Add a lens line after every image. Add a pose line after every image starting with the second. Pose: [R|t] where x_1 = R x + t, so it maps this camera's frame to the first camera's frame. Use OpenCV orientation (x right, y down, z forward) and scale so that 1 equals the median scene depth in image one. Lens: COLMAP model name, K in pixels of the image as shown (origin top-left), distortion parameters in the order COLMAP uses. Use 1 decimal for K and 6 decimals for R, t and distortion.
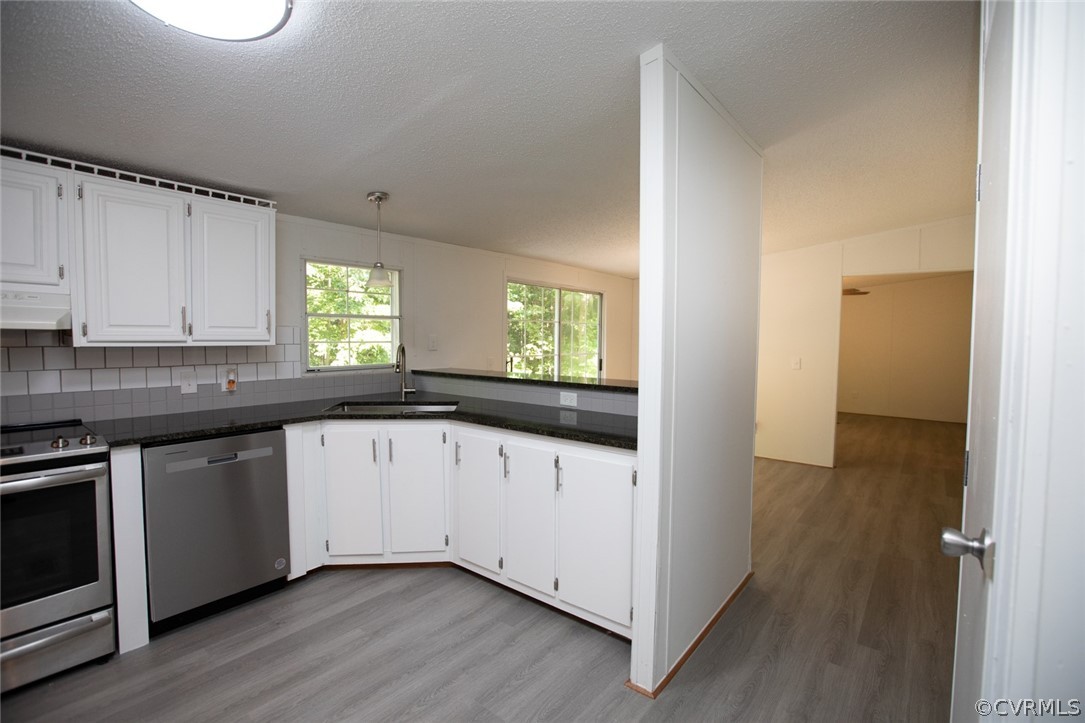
lens RADIAL K [[494.8, 0, 537.6], [0, 494.8, 360.2], [0, 0, 1]] dist [-0.062187, 0.024723]
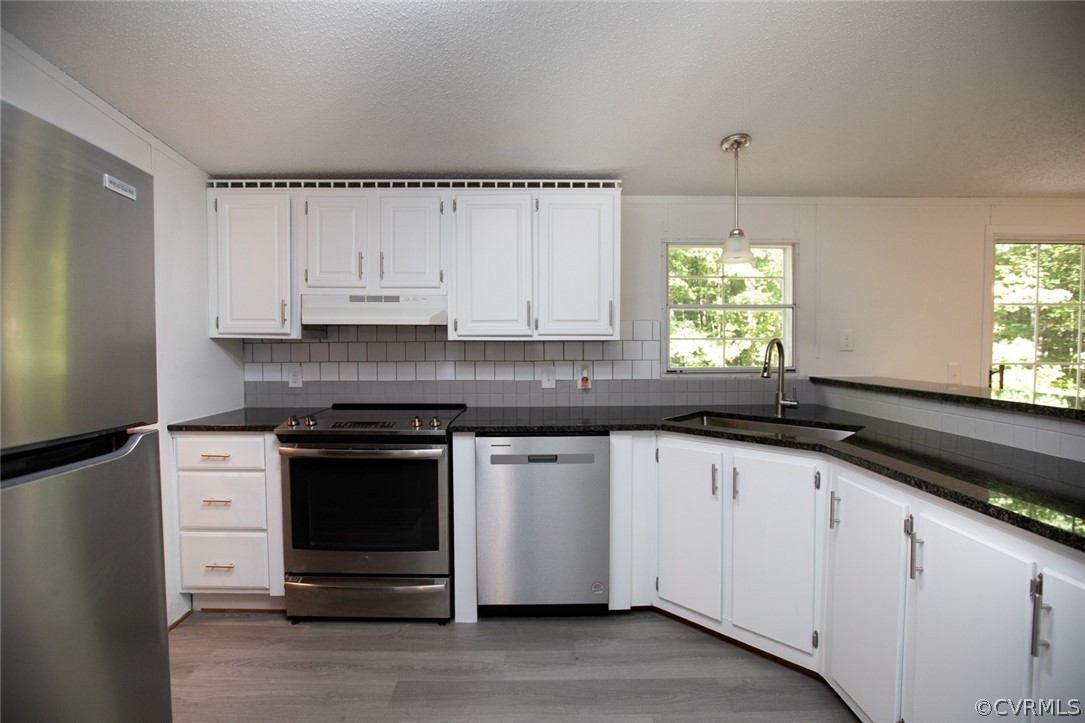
lens RADIAL K [[494.8, 0, 537.6], [0, 494.8, 360.2], [0, 0, 1]] dist [-0.062187, 0.024723]
pose [[0.636715, 0.017863, -0.770892, 0.069743], [-0.029930, 0.999551, -0.001559, 0.012719], [0.770518, 0.024065, 0.636964, 0.336935]]
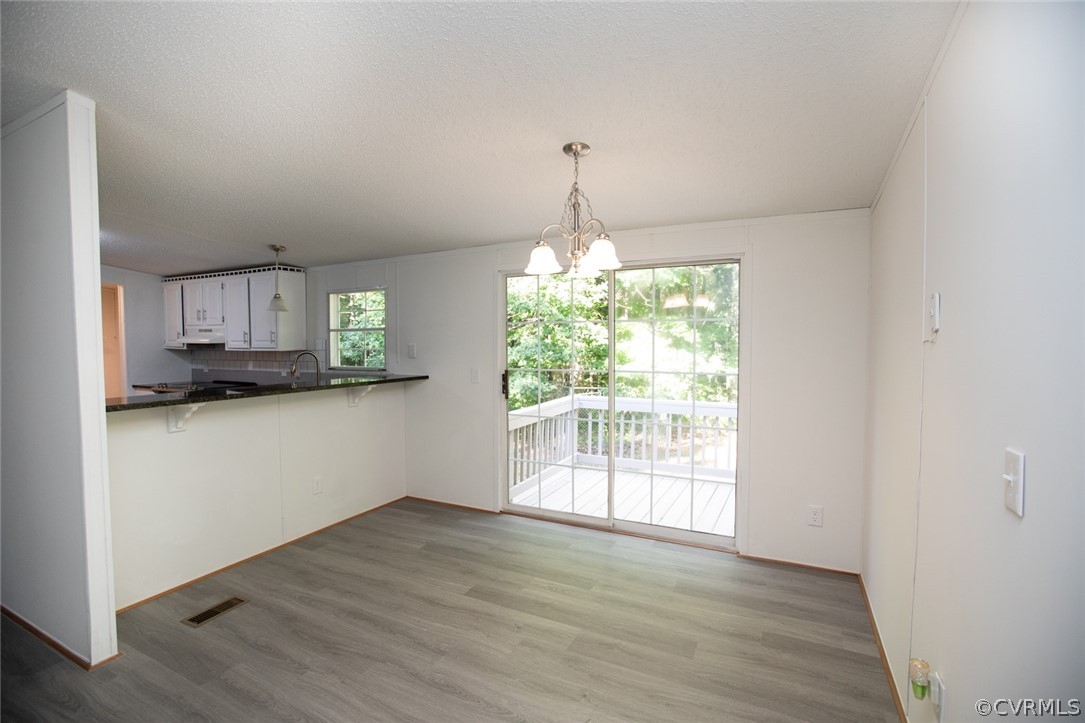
lens RADIAL K [[494.8, 0, 537.6], [0, 494.8, 360.2], [0, 0, 1]] dist [-0.062187, 0.024723]
pose [[0.216917, 0.030712, -0.975707, 1.406466], [-0.040086, 0.998942, 0.022531, -0.079672], [0.975367, 0.034224, 0.217918, 1.641136]]
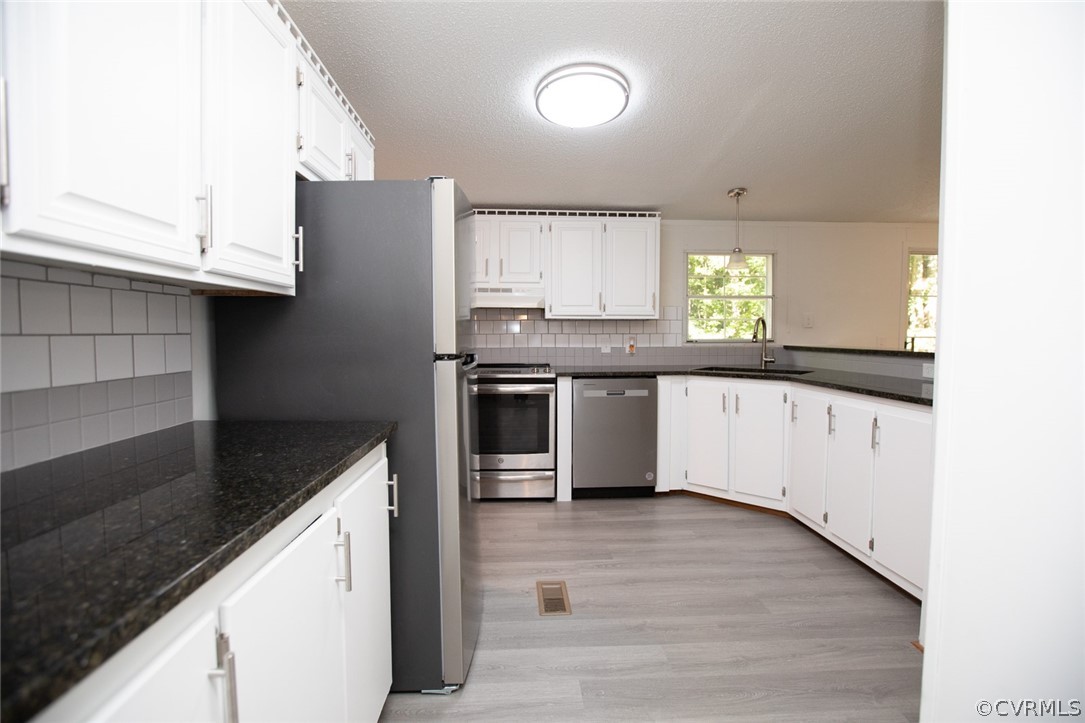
lens RADIAL K [[494.8, 0, 537.6], [0, 494.8, 360.2], [0, 0, 1]] dist [-0.062187, 0.024723]
pose [[0.661397, 0.033054, -0.749307, 0.287140], [-0.029897, 0.999396, 0.017697, 0.075480], [0.749440, 0.010697, 0.661986, -0.163454]]
